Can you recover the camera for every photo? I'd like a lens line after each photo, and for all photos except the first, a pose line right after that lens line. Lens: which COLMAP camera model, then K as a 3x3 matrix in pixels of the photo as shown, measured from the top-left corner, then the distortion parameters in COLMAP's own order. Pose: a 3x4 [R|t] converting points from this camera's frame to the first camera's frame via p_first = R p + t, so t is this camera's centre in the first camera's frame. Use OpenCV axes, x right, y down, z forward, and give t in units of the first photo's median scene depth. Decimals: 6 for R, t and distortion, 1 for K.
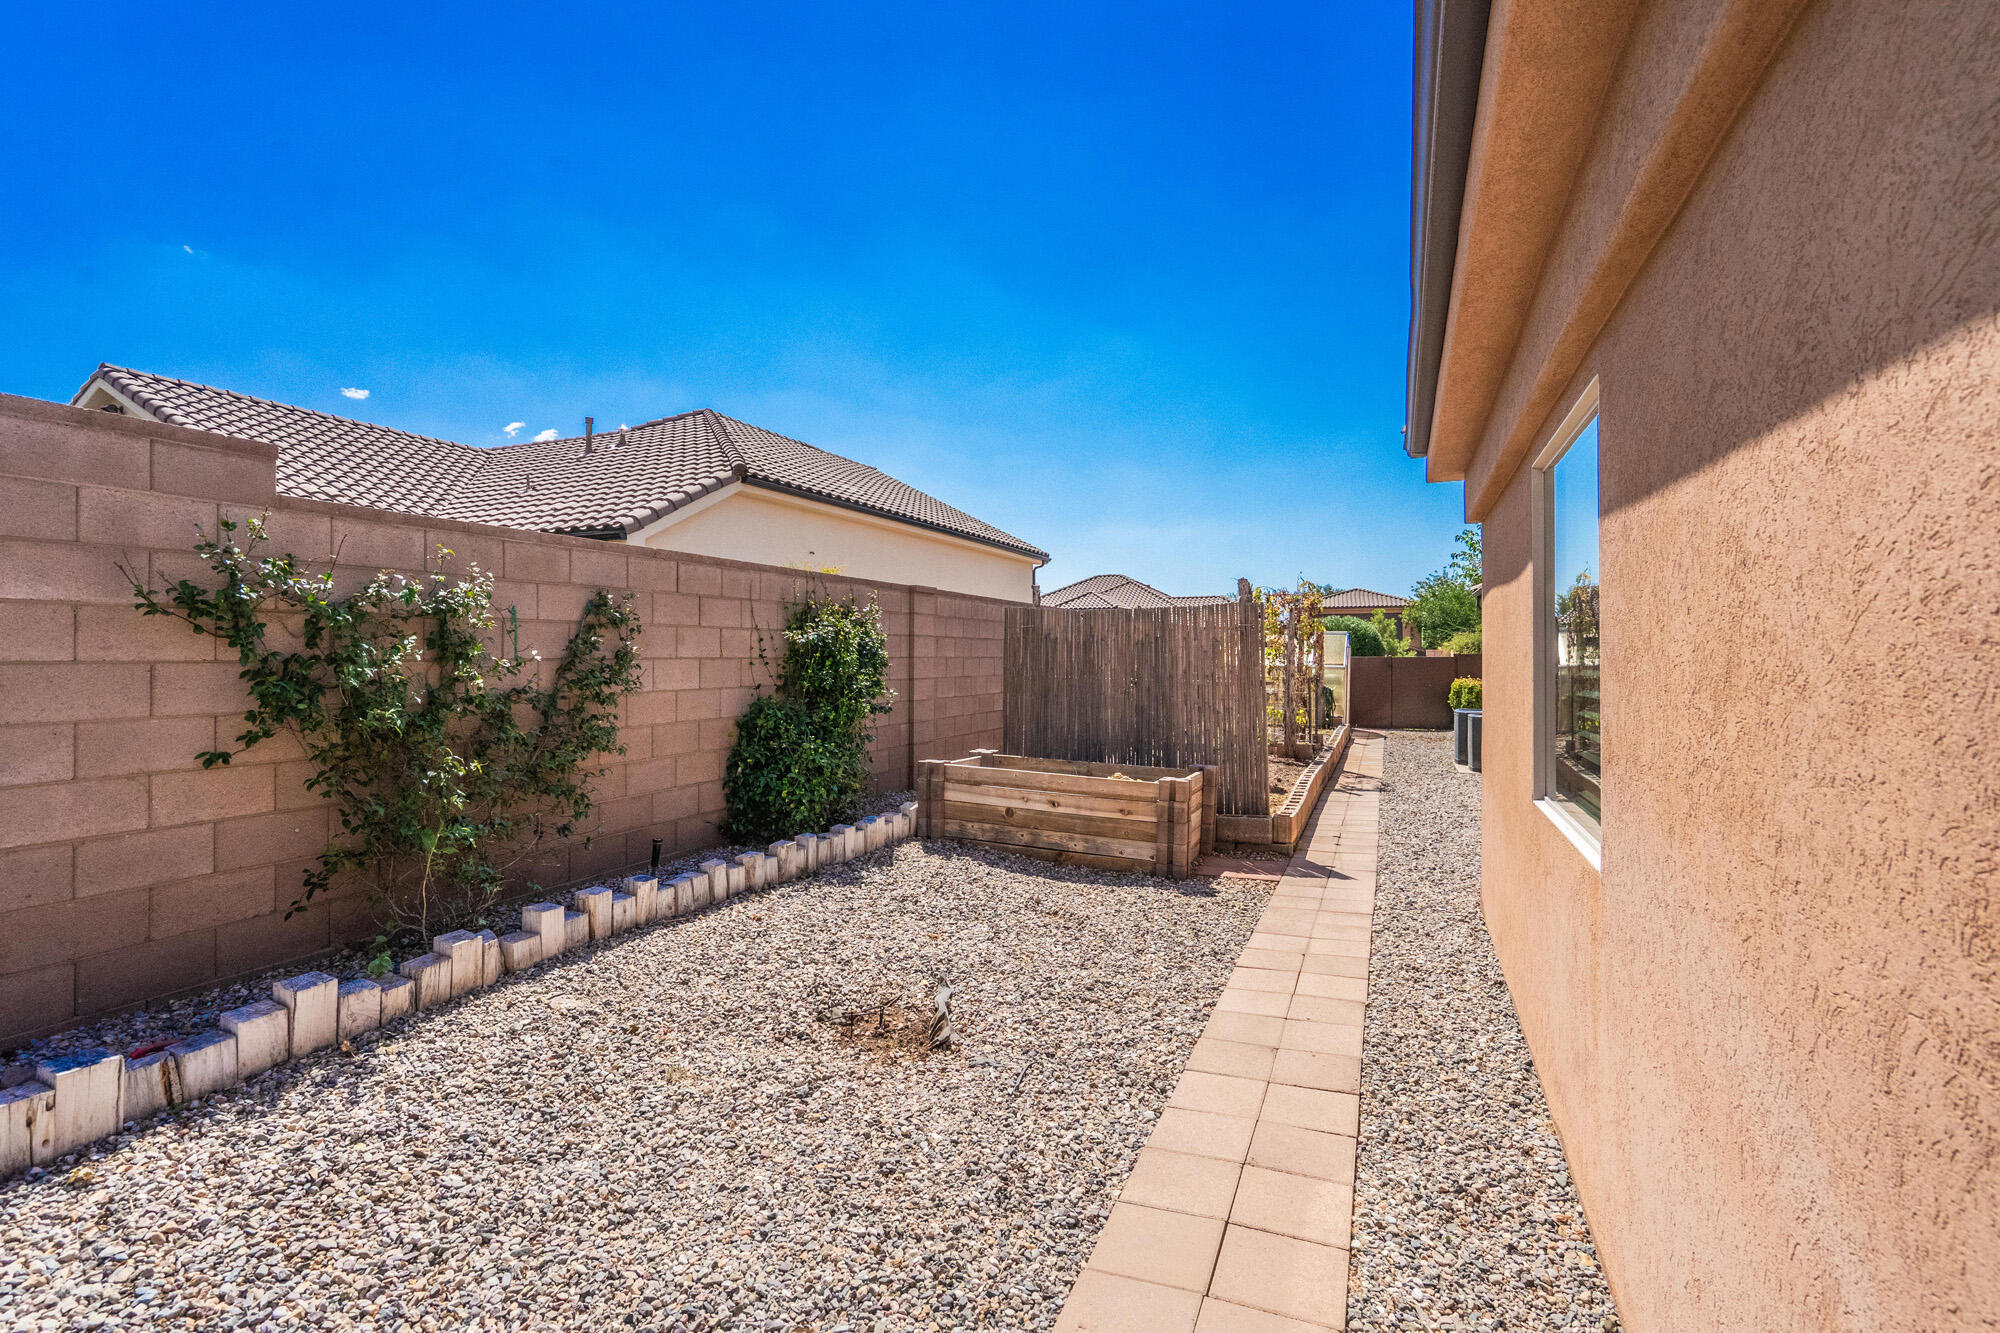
lens RADIAL K [[921.9, 0, 1000.0], [0, 921.9, 666.5], [0, 0, 1]] dist [-0.004809, -0.000530]
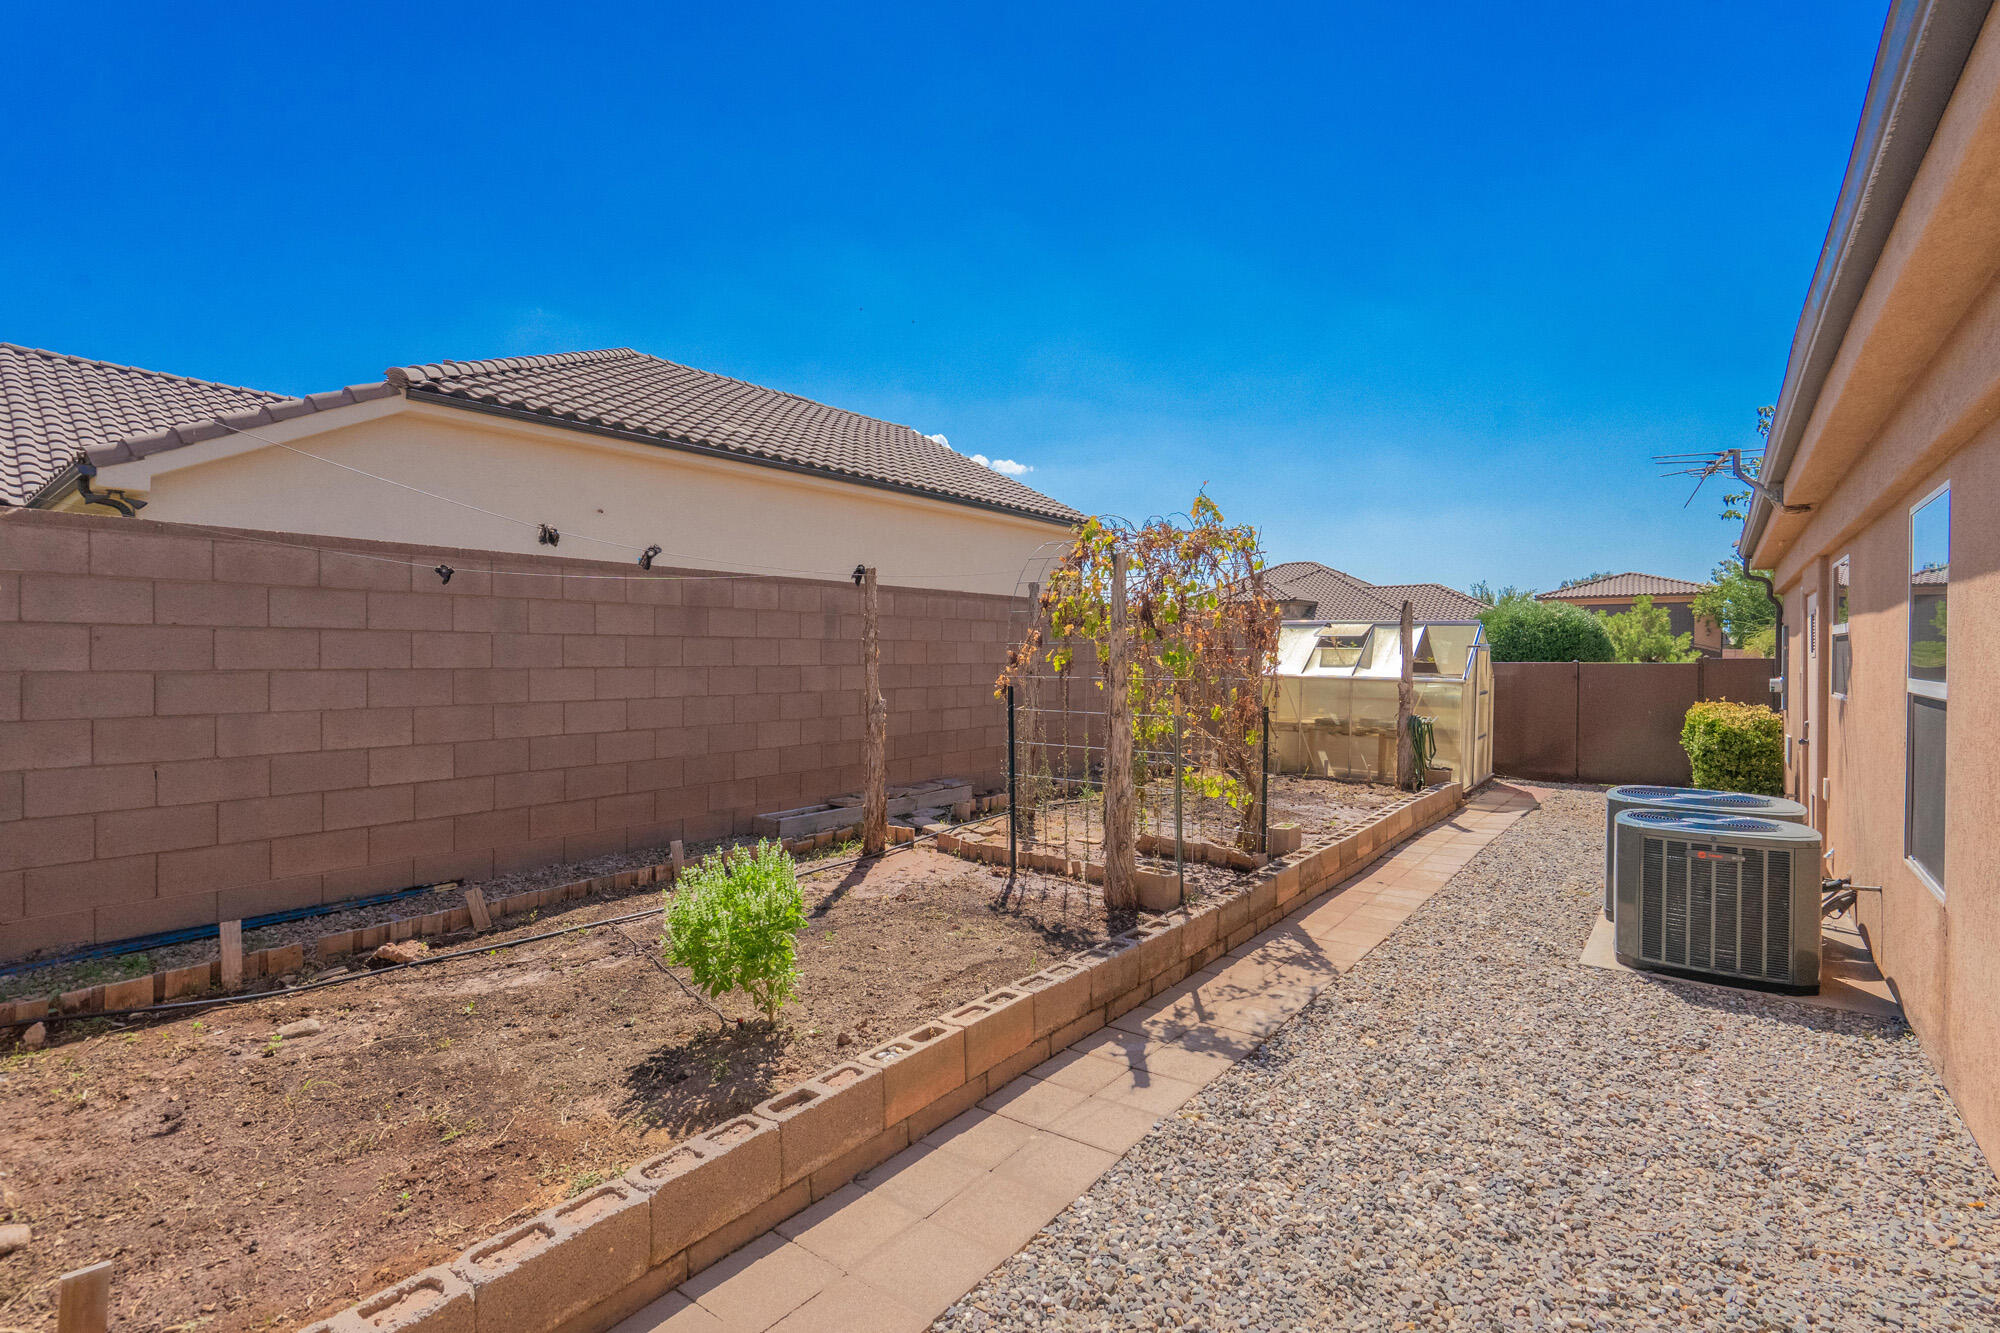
lens RADIAL K [[921.9, 0, 1000.0], [0, 921.9, 666.5], [0, 0, 1]] dist [-0.004809, -0.000530]
pose [[0.968746, -0.000515, -0.248053, 0.170935], [0.000085, 0.999998, -0.001743, -0.004607], [0.248054, 0.001668, 0.968745, 0.275017]]
